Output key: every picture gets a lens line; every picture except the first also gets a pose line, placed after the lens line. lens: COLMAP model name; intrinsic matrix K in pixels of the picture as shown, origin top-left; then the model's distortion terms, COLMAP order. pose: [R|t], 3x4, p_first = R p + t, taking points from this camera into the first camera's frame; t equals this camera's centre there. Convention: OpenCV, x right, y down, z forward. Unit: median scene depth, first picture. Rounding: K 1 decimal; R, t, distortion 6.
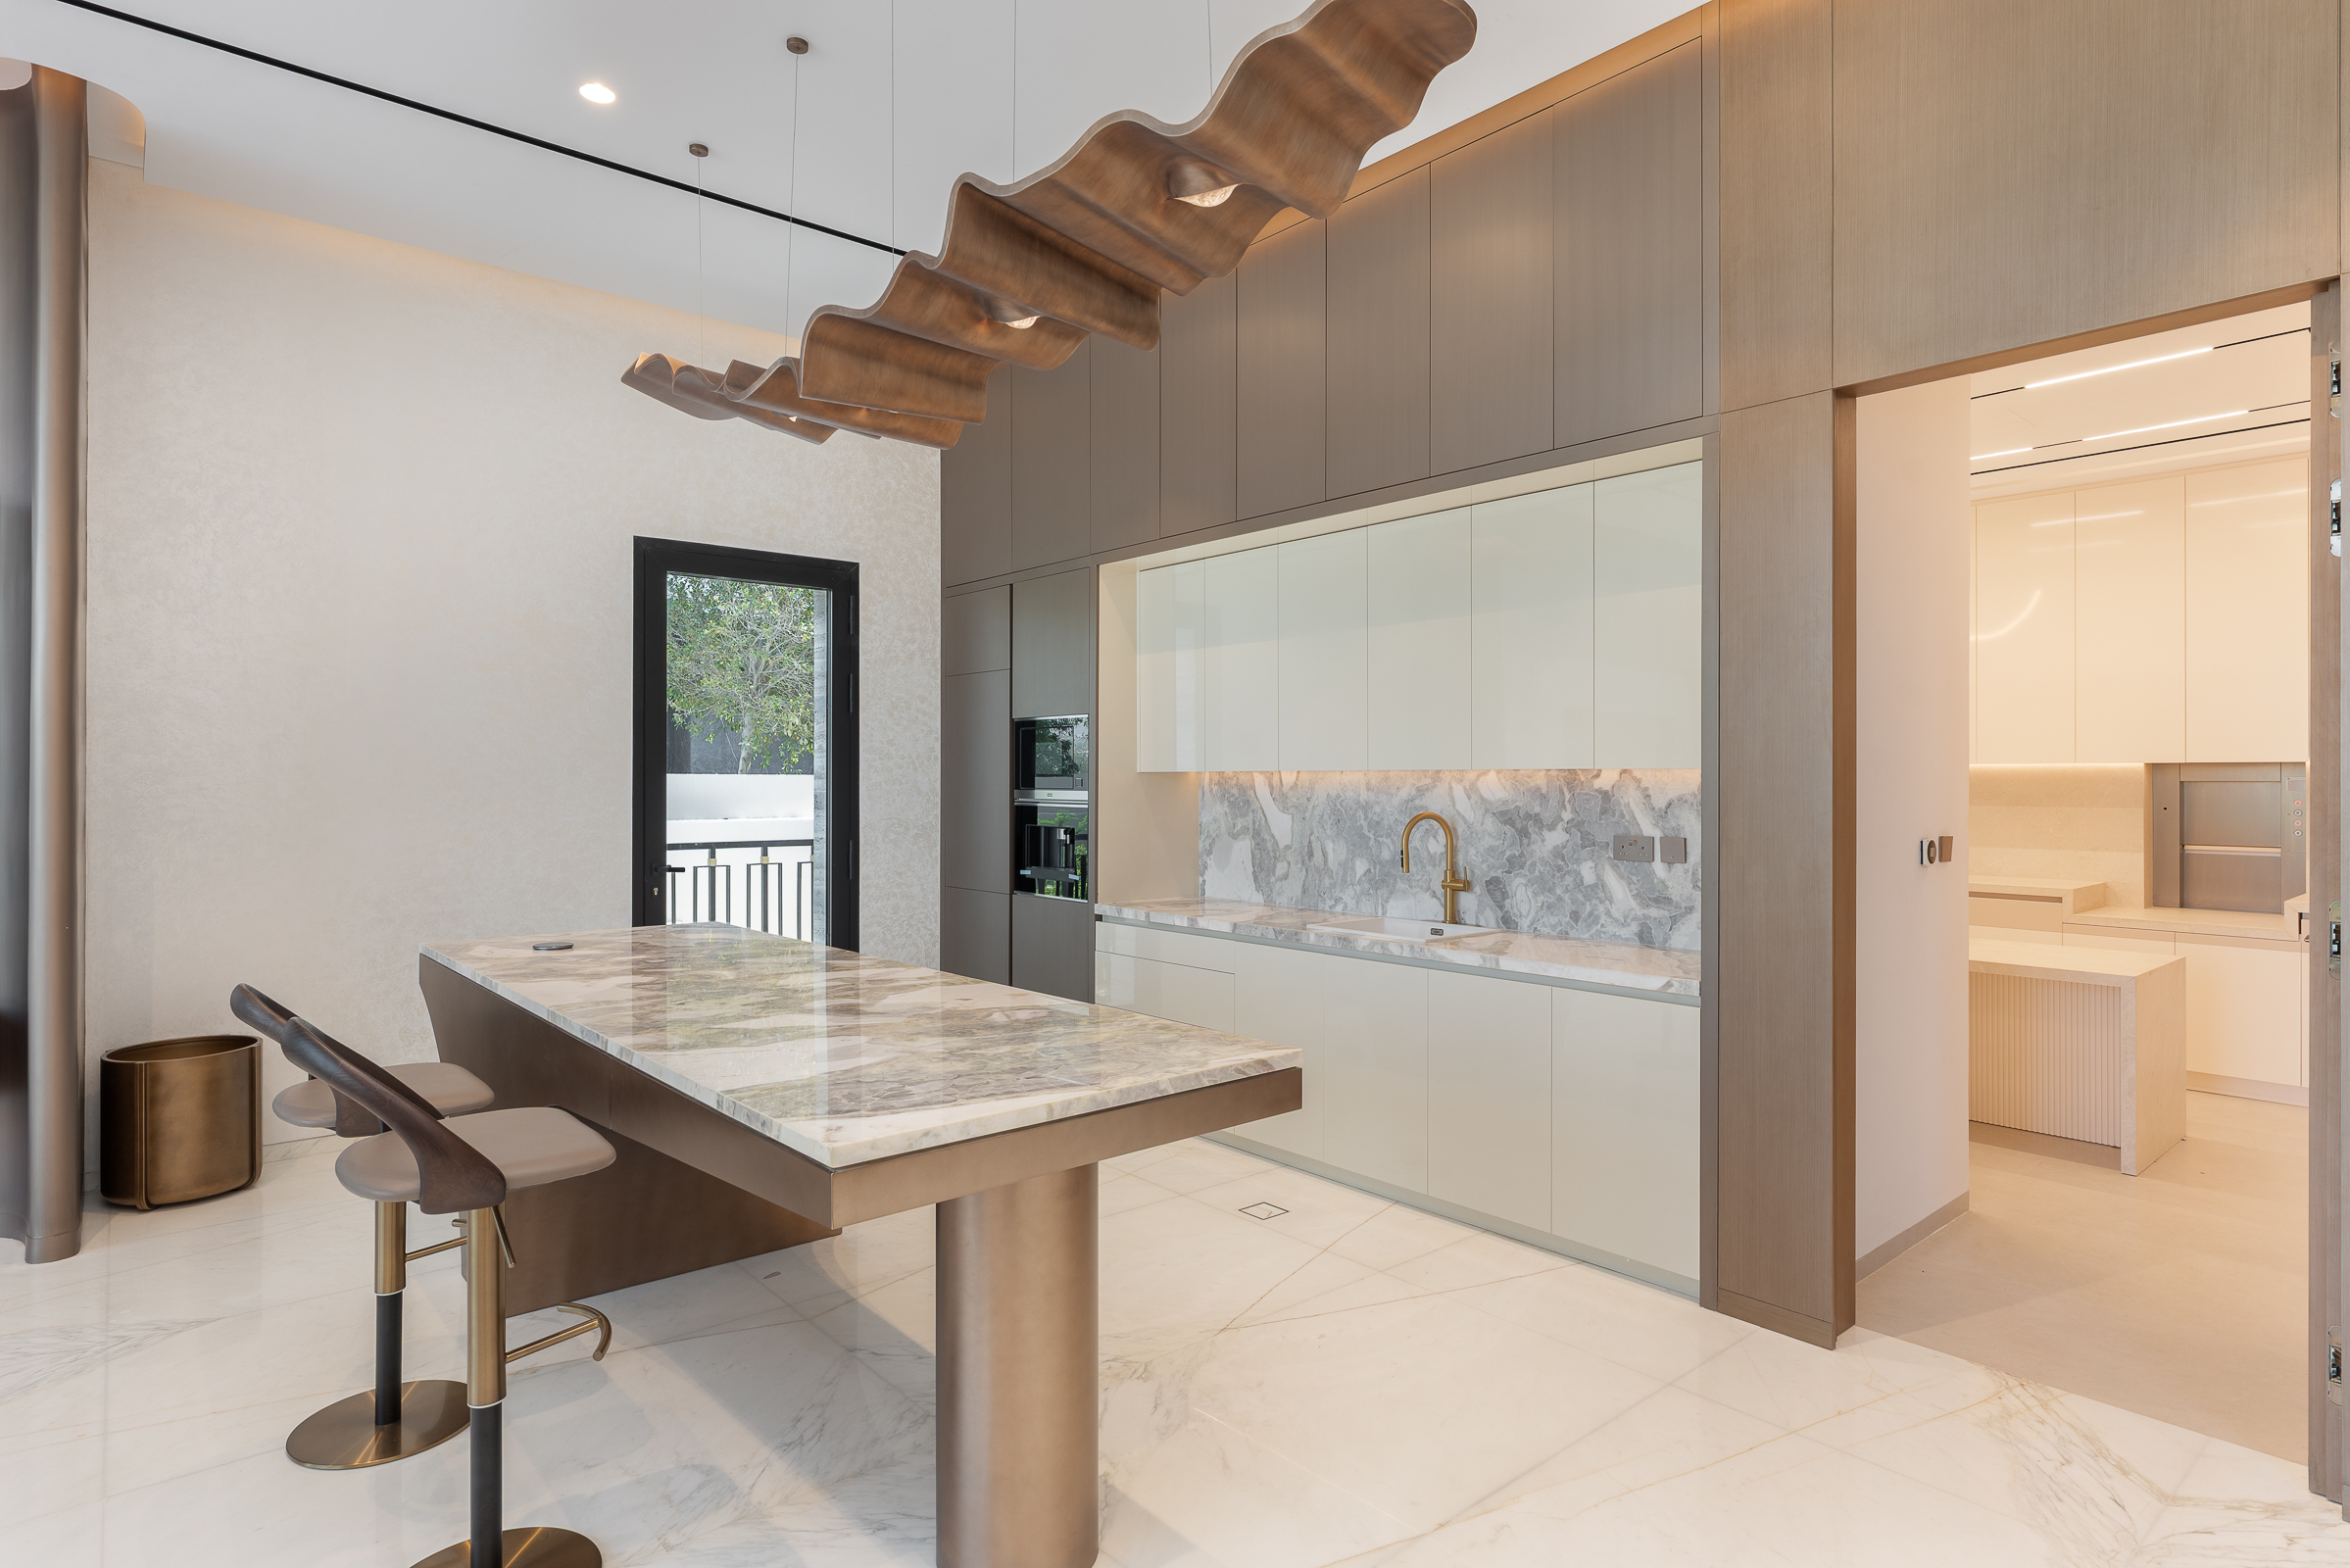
lens RADIAL K [[1253.8, 0, 1174.2], [0, 1253.8, 765.6], [0, 0, 1]] dist [0.000174, -0.000168]
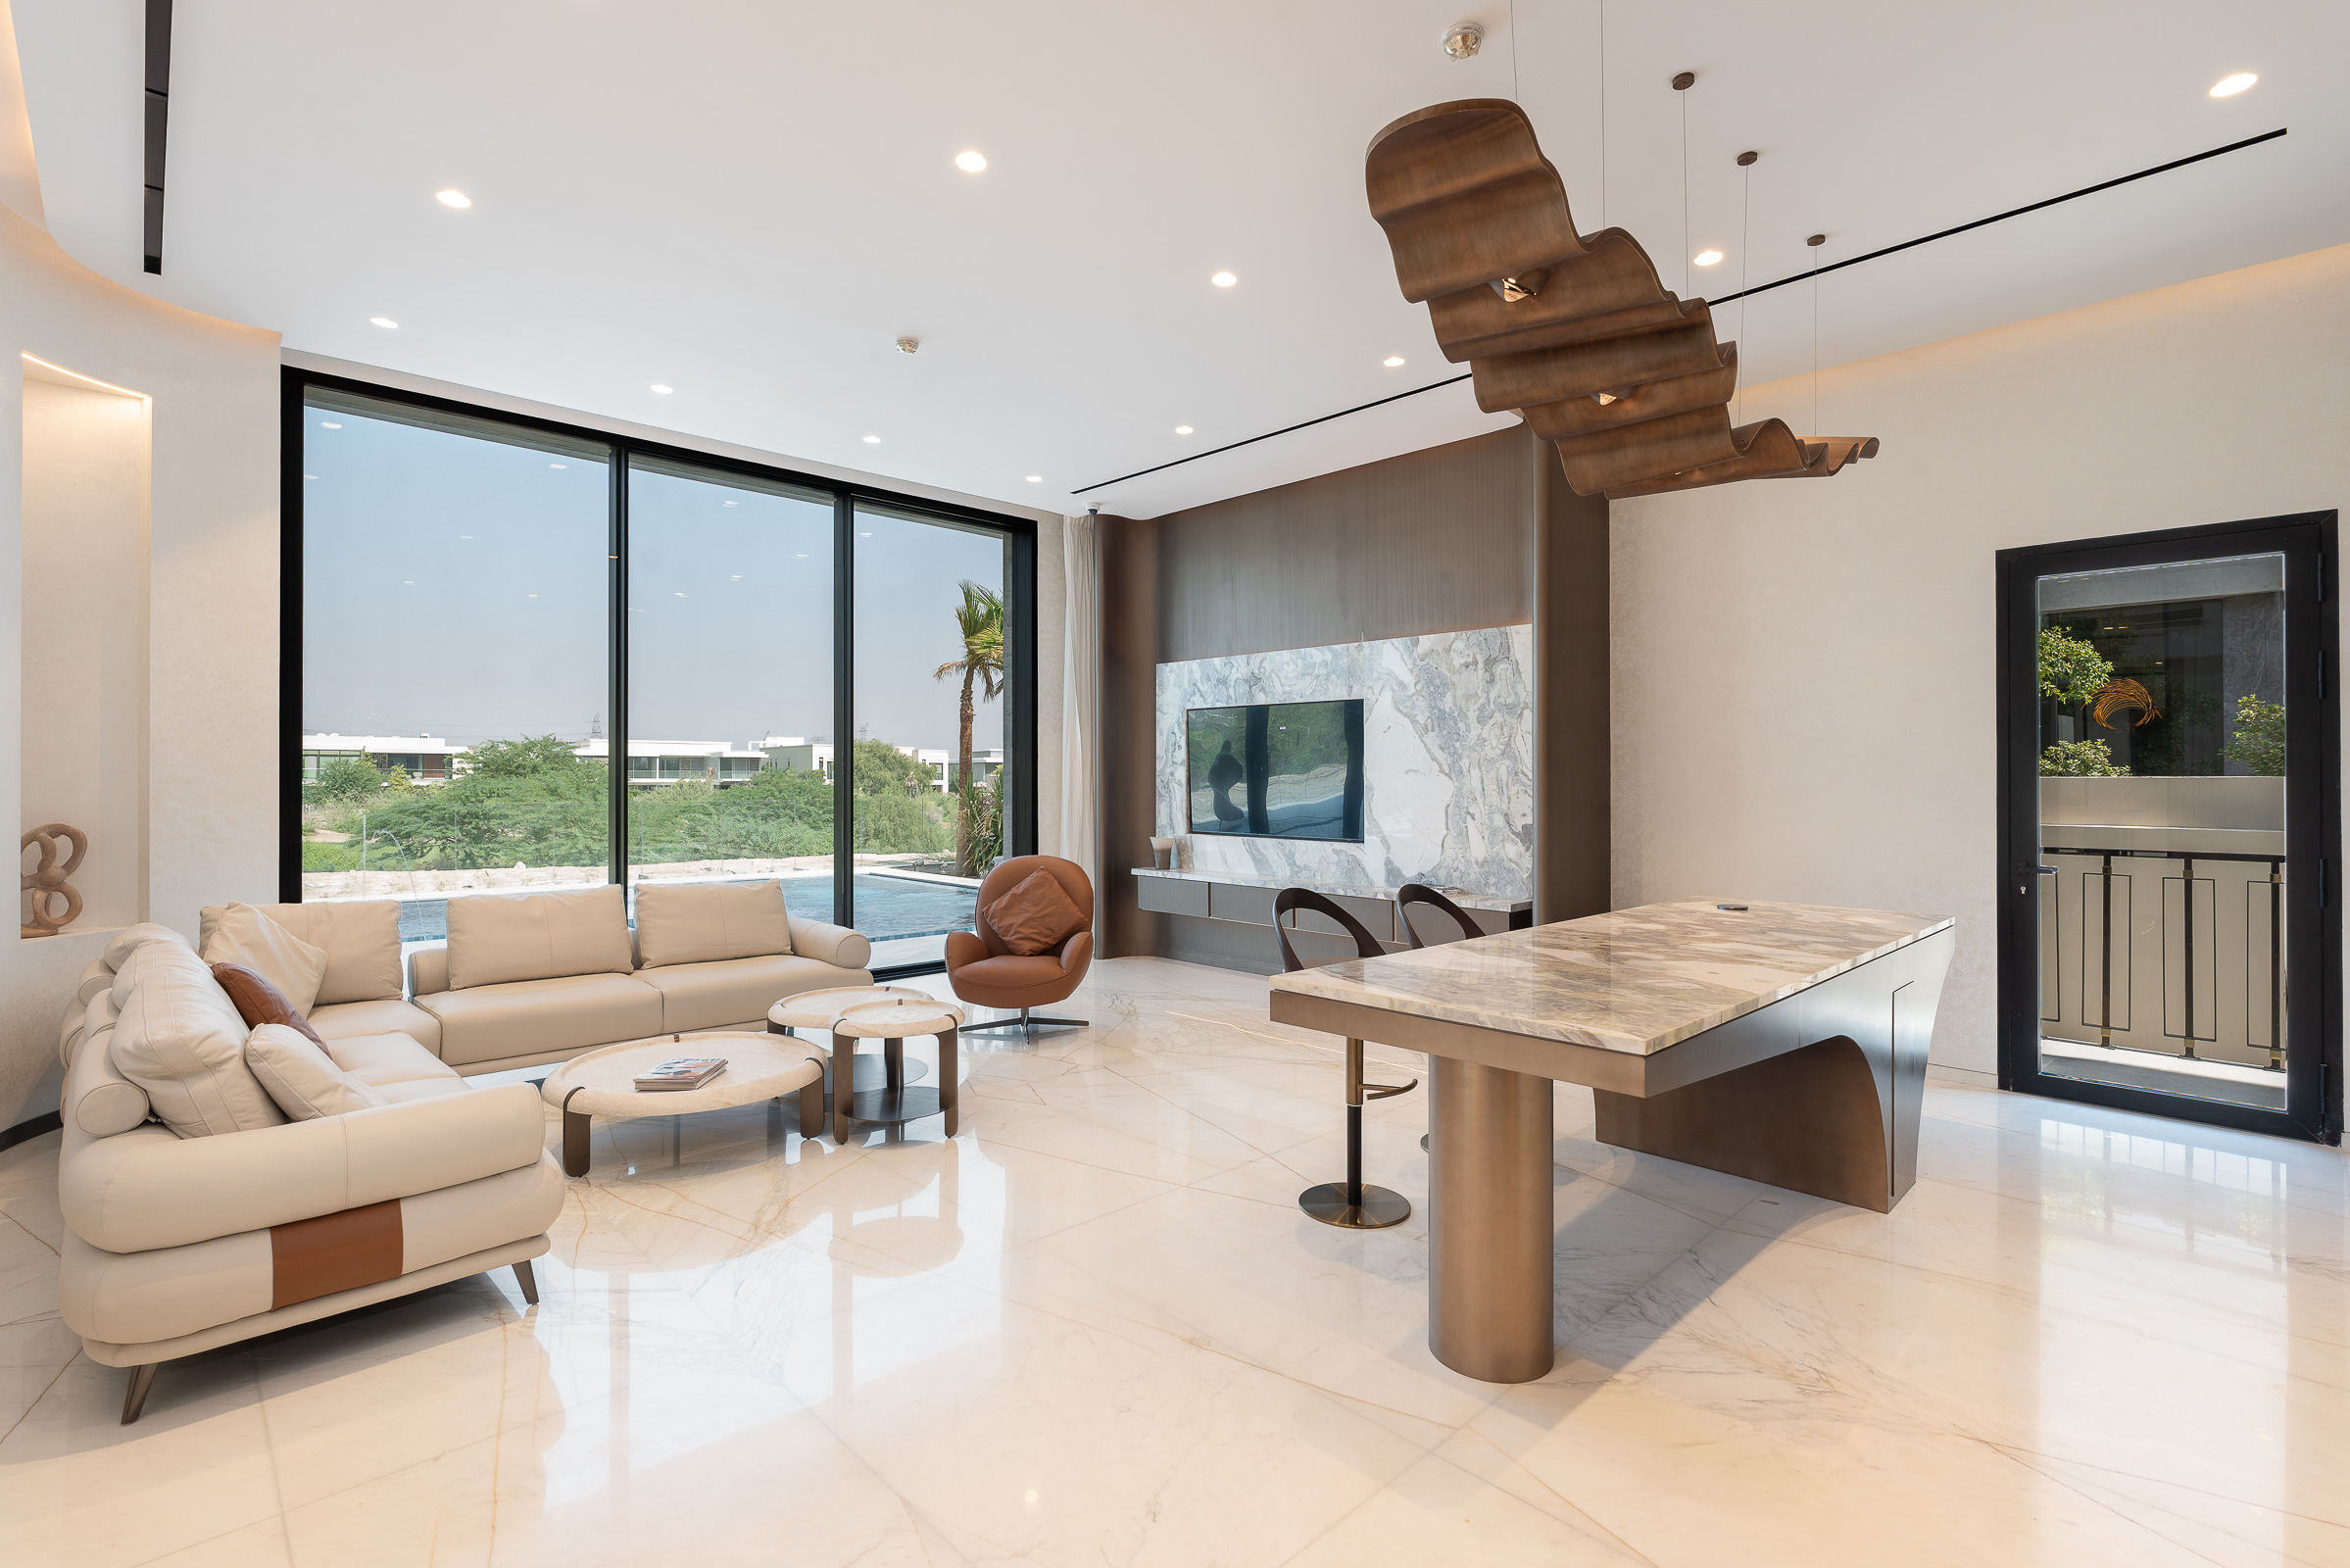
lens RADIAL K [[1072.2, 0, 1167.5], [0, 1072.2, 772.9], [0, 0, 1]] dist [-0.000090, 0.000139]
pose [[0.059935, -0.002462, -0.998199, 0.604147], [0.002939, 0.999993, -0.002290, 0.004683], [0.998198, -0.002796, 0.059942, 0.352246]]
